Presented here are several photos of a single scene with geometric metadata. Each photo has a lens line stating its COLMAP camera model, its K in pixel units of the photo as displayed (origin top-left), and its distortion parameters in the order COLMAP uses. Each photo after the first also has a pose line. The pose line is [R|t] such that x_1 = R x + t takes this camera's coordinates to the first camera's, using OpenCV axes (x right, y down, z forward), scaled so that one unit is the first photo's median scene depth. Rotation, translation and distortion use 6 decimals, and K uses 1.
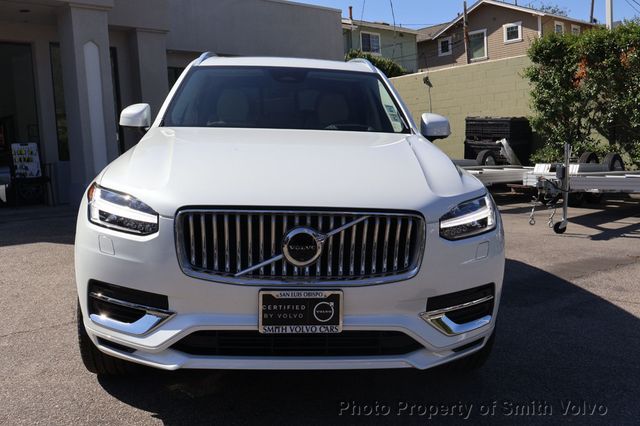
lens RADIAL K [[667.5, 0, 320.0], [0, 667.5, 213.0], [0, 0, 1]] dist [0.011640, -0.000736]
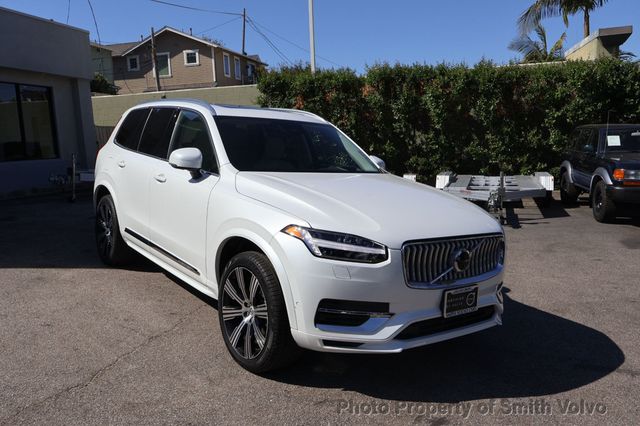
lens RADIAL K [[557.7, 0, 320.0], [0, 557.7, 213.0], [0, 0, 1]] dist [-0.020064, 0.007416]
pose [[0.835800, -0.049540, 0.546794, -0.105523], [0.036058, 0.998724, 0.035368, -0.012514], [-0.547848, -0.009844, 0.836520, 0.007297]]
